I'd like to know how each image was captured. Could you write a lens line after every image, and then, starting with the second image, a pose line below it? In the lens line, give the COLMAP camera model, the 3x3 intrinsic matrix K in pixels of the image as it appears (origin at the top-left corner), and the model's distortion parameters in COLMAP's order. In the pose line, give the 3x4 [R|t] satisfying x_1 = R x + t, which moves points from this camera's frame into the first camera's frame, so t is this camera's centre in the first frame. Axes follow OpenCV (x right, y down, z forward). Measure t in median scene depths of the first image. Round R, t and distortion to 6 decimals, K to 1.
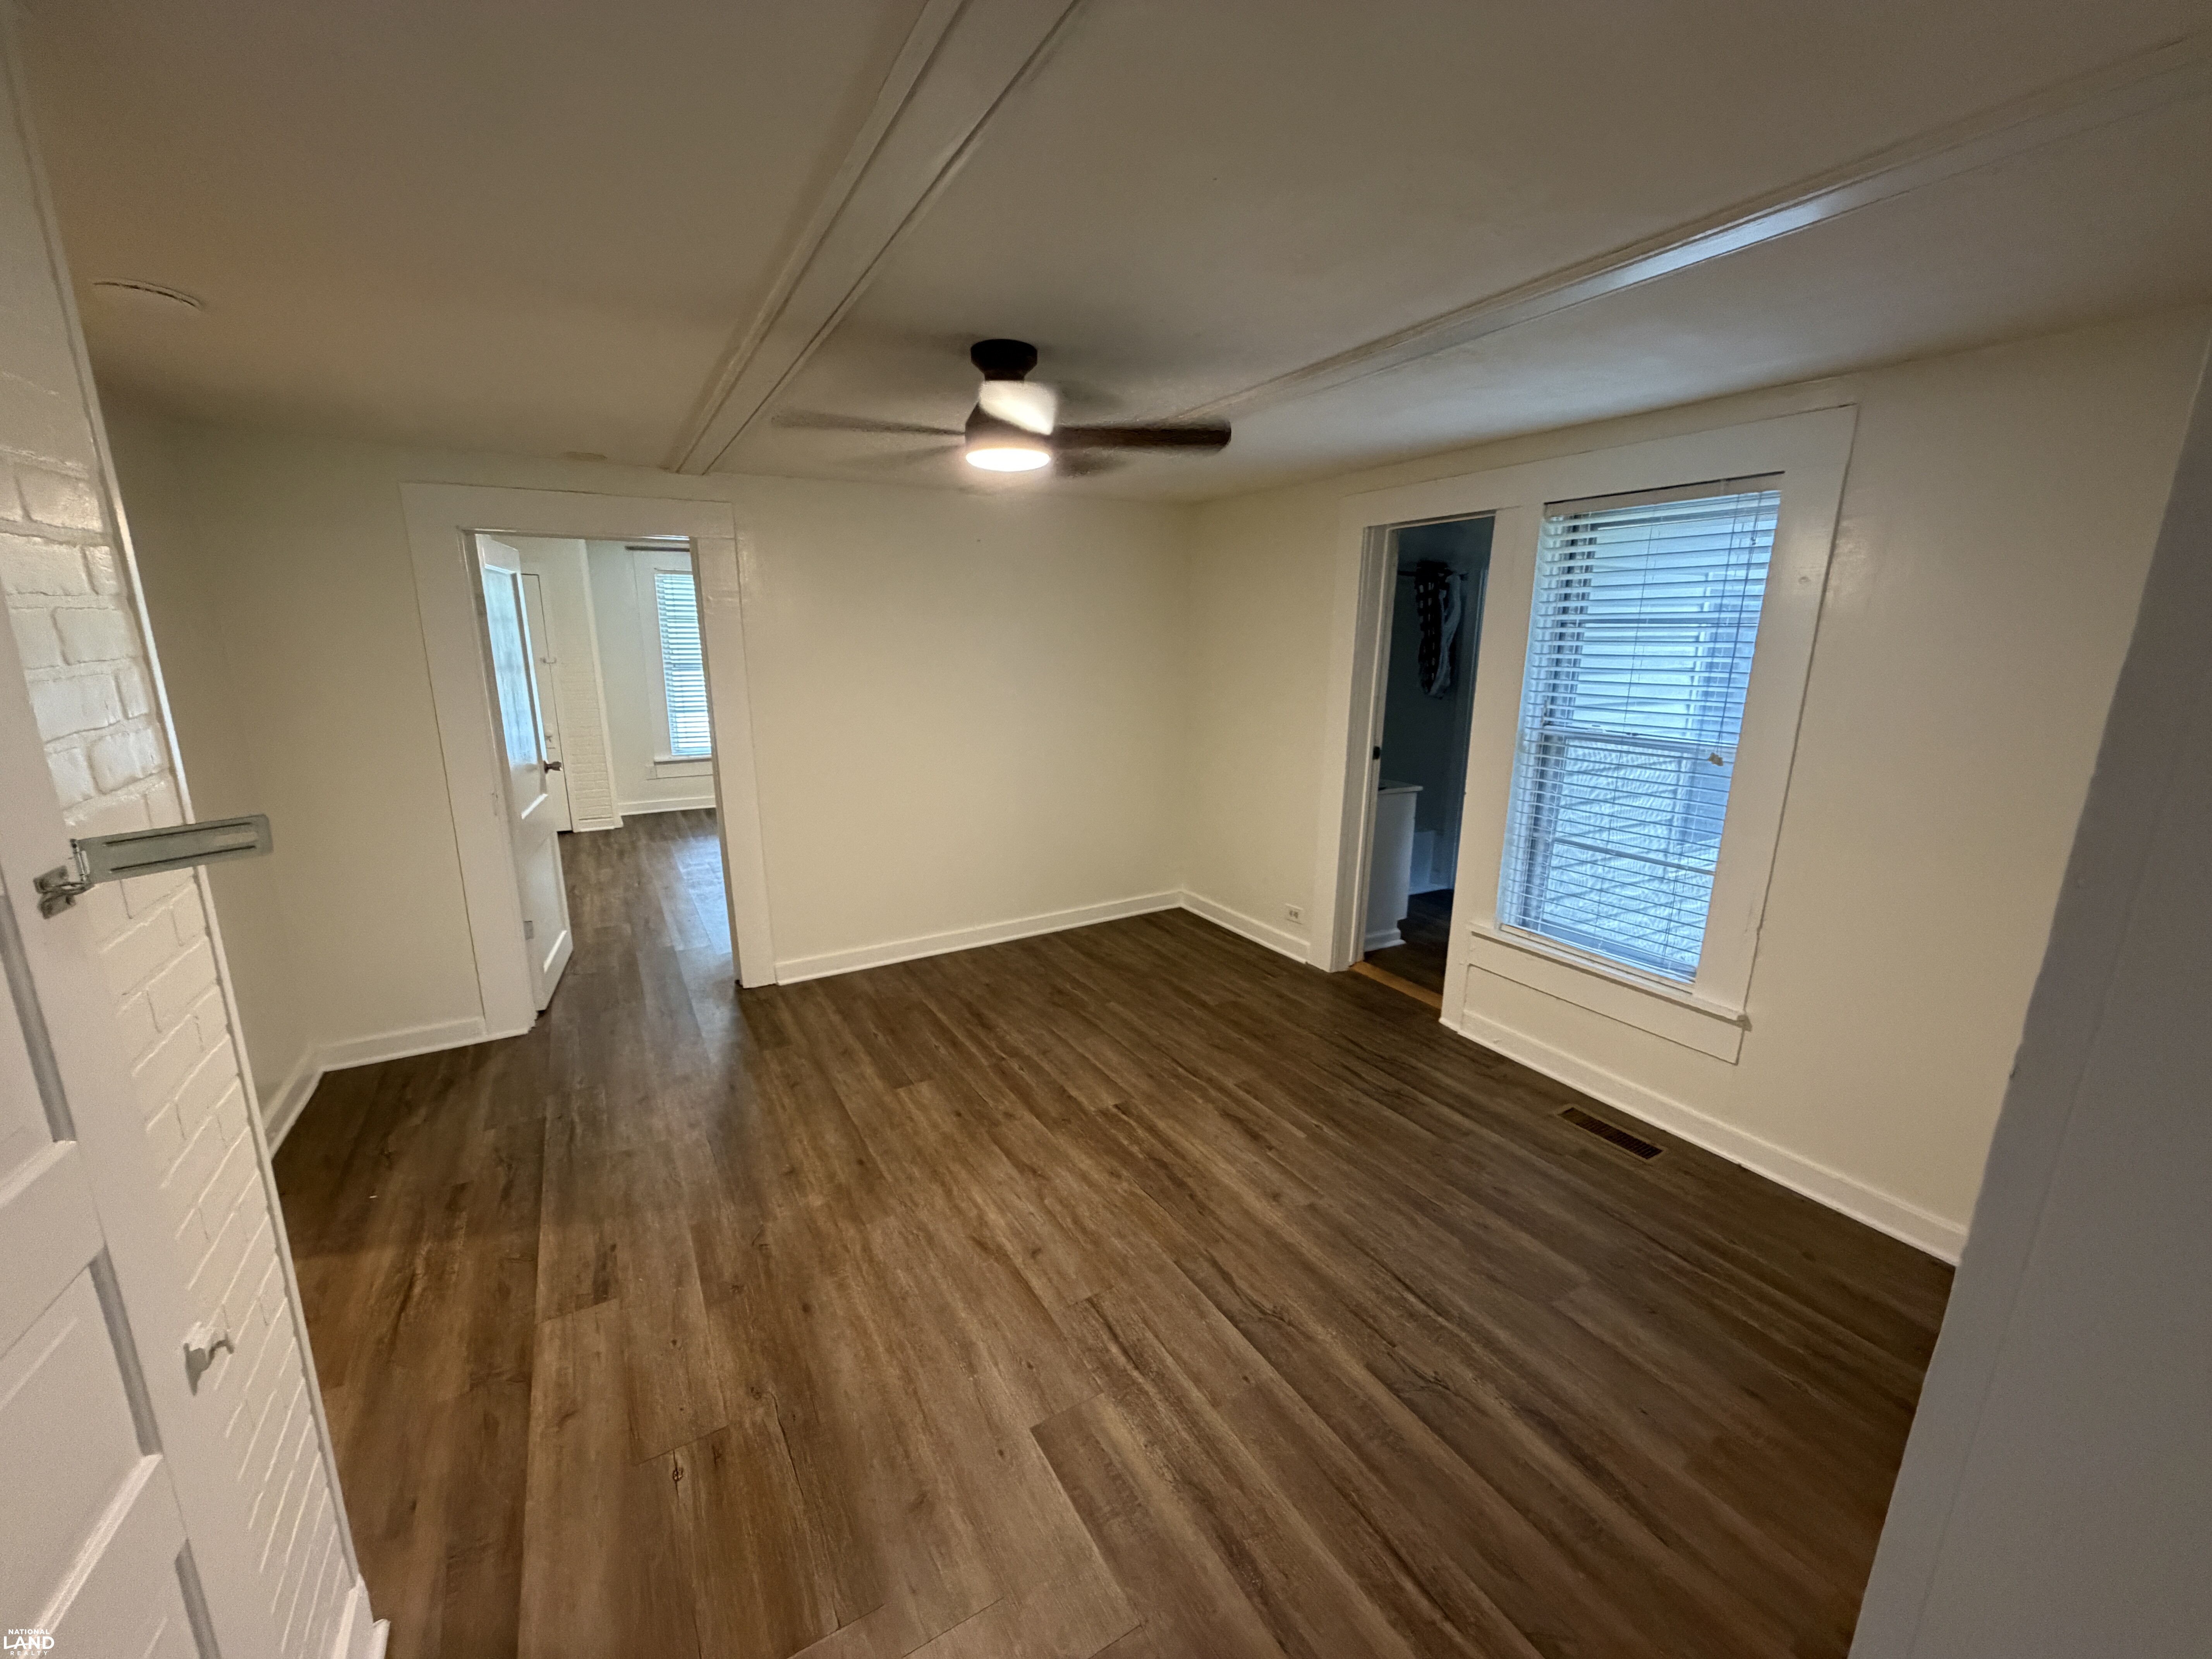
lens RADIAL K [[884.6, 0, 1102.3], [0, 884.6, 831.3], [0, 0, 1]] dist [-0.000186, -0.000036]
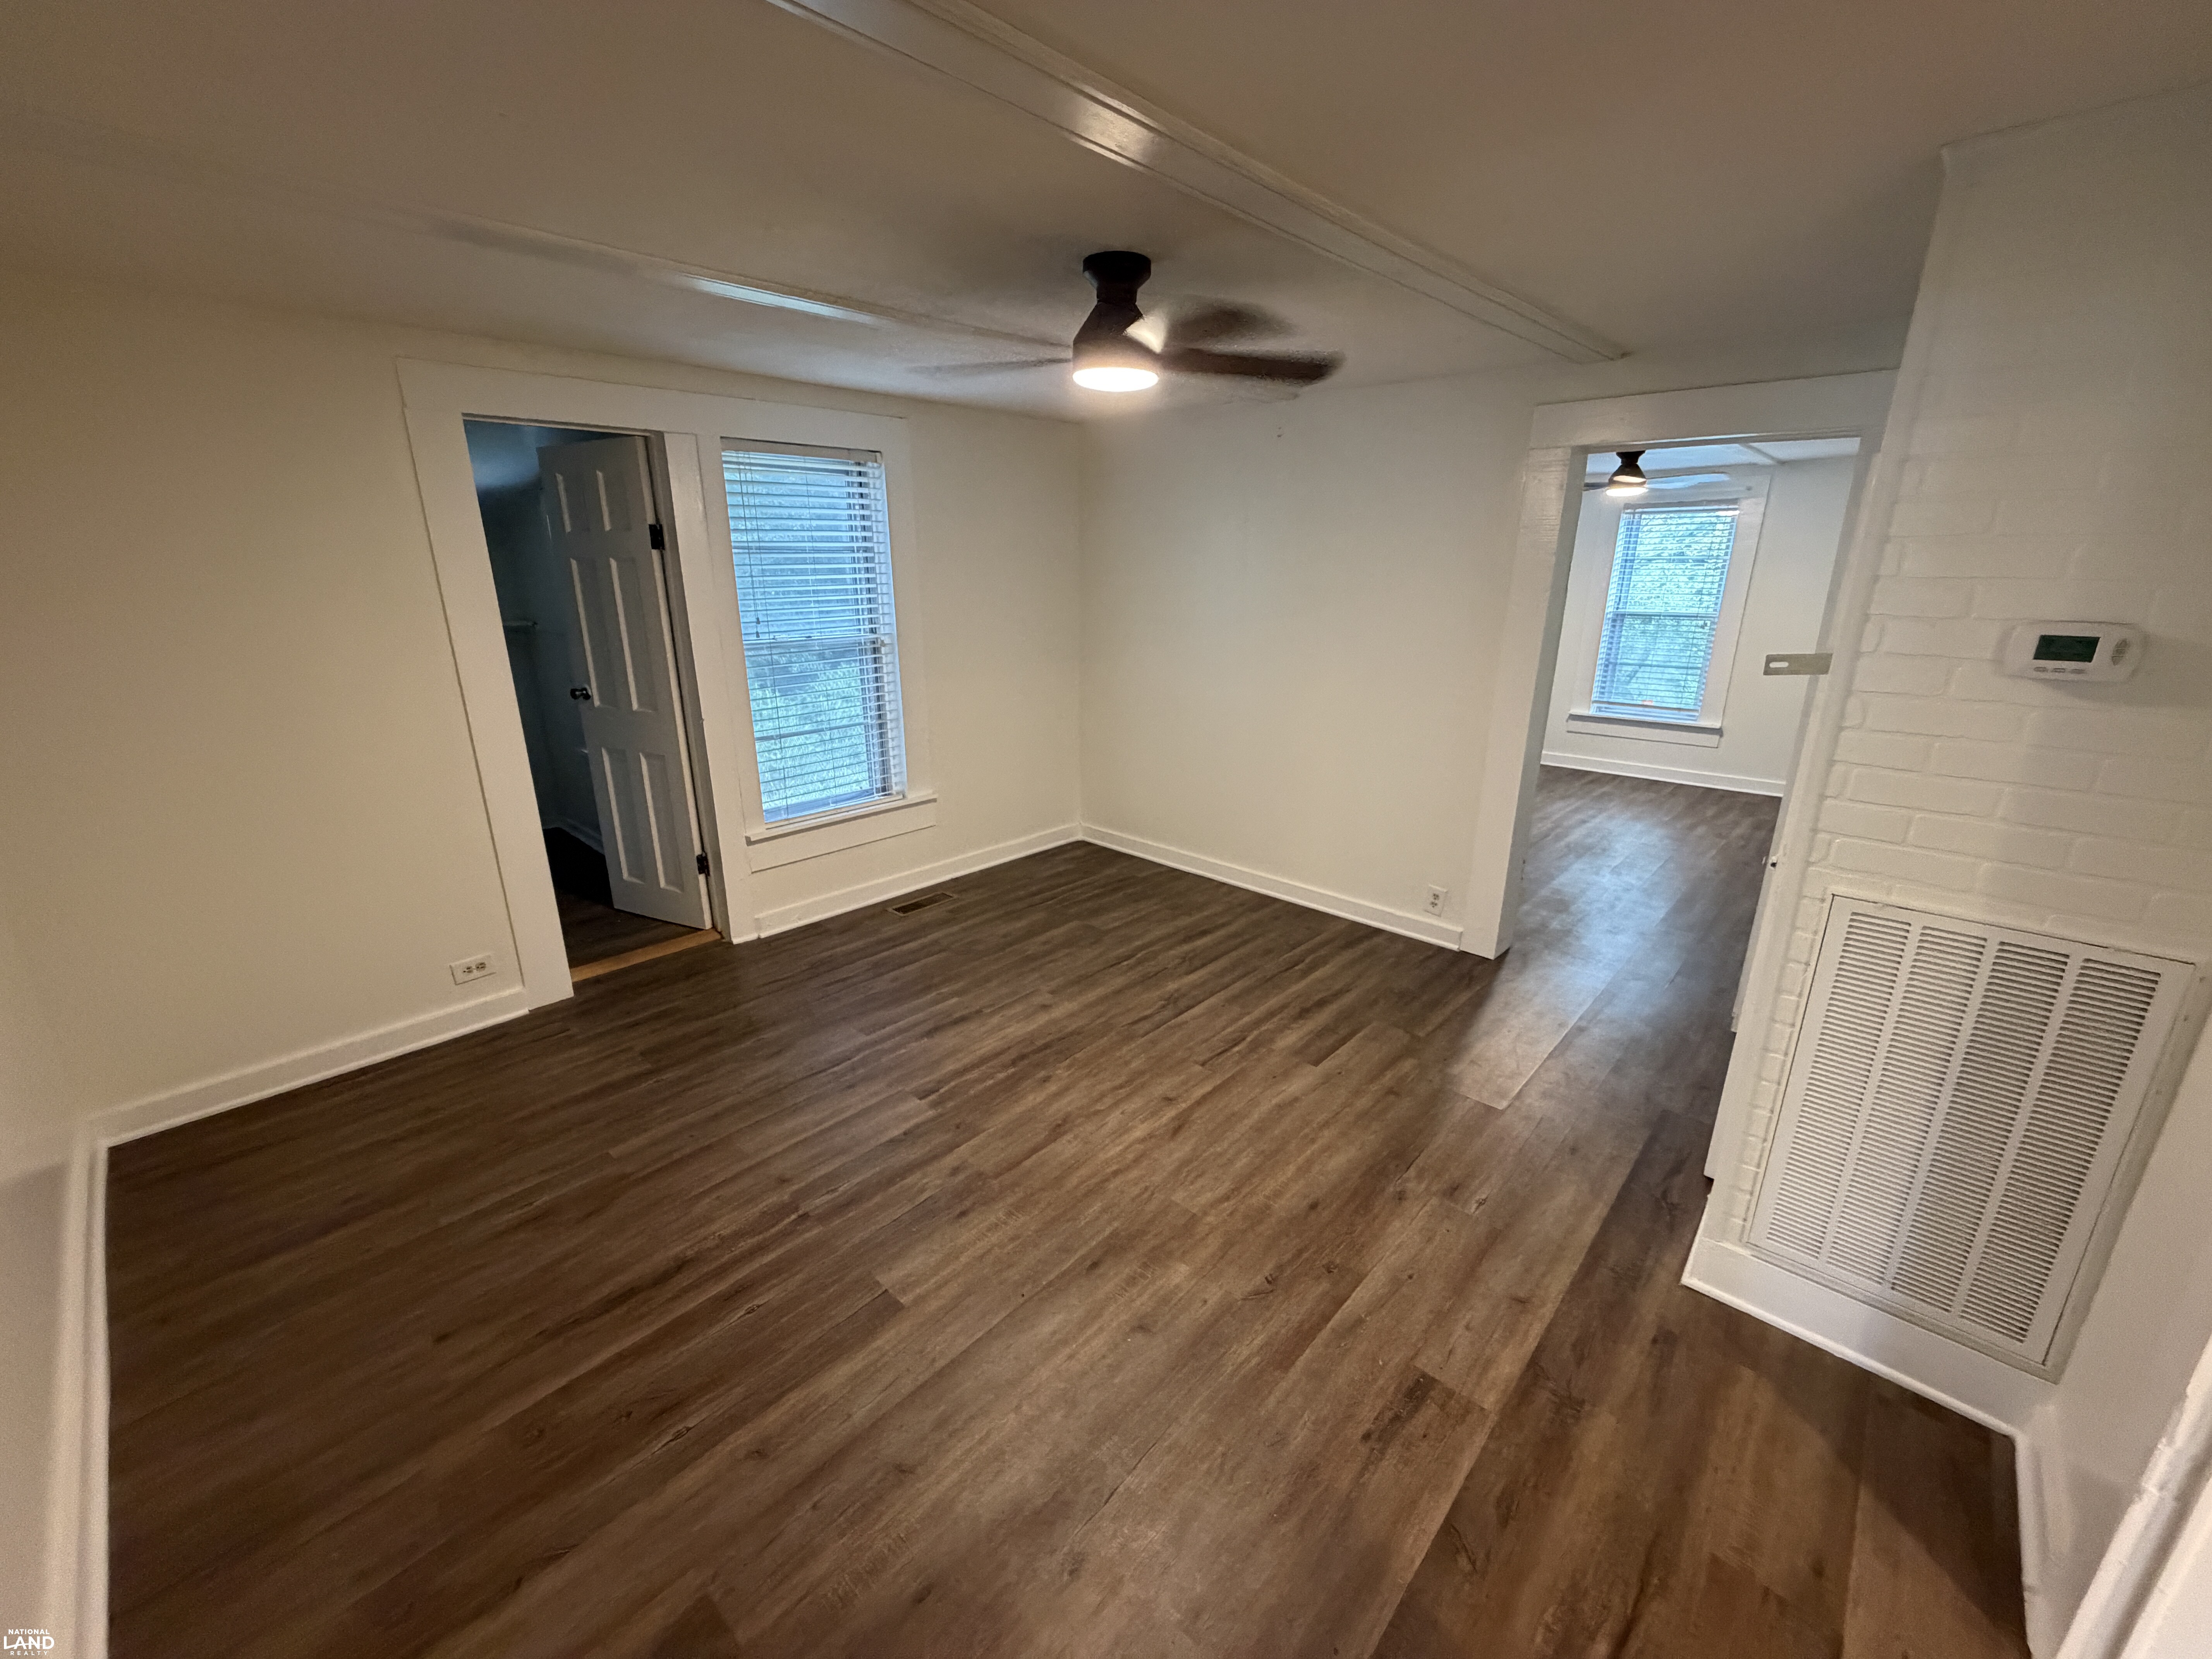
lens RADIAL K [[884.6, 0, 1102.3], [0, 884.6, 831.3], [0, 0, 1]] dist [-0.000186, -0.000036]
pose [[-0.291118, -0.288876, 0.912031, -0.957556], [0.211595, 0.910270, 0.355859, -0.267318], [-0.932994, 0.296578, -0.203871, 1.145415]]
